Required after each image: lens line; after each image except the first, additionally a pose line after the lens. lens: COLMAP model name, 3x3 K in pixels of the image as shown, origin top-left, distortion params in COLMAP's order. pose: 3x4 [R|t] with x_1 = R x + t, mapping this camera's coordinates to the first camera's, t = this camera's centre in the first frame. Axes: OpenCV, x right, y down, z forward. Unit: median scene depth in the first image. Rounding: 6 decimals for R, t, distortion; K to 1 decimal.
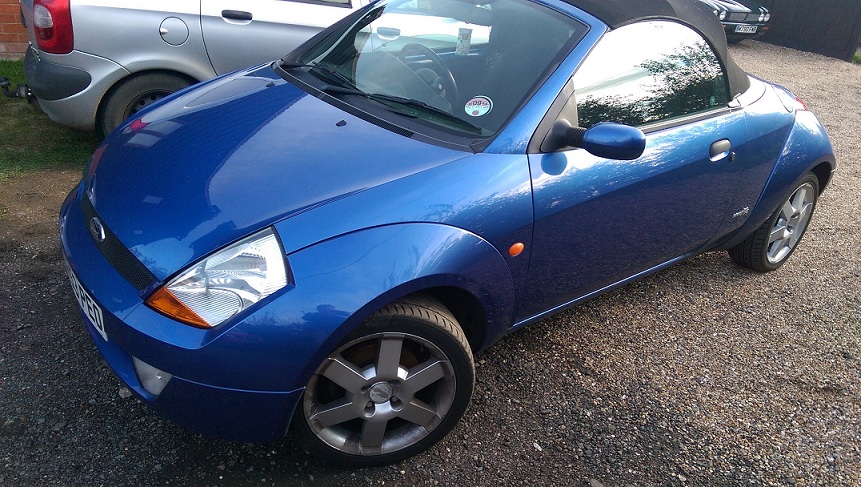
lens RADIAL K [[608.3, 0, 430.5], [0, 608.3, 243.5], [0, 0, 1]] dist [0.093195, -0.129840]
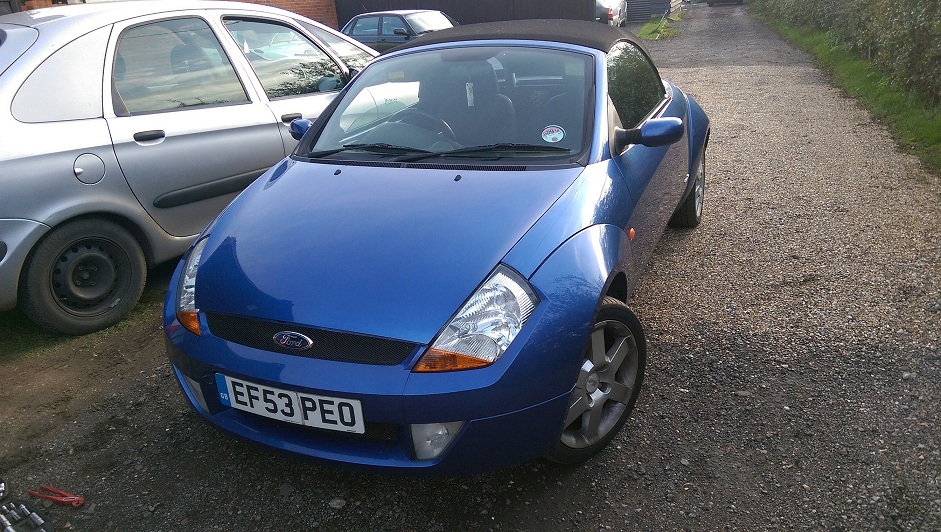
lens RADIAL K [[664.8, 0, 470.5], [0, 664.8, 266.0], [0, 0, 1]] dist [0.093195, -0.129840]
pose [[0.871357, -0.313514, 0.377420, -0.471121], [0.345375, 0.938293, -0.017957, -0.012404], [-0.348501, 0.145998, 0.925868, -0.078302]]
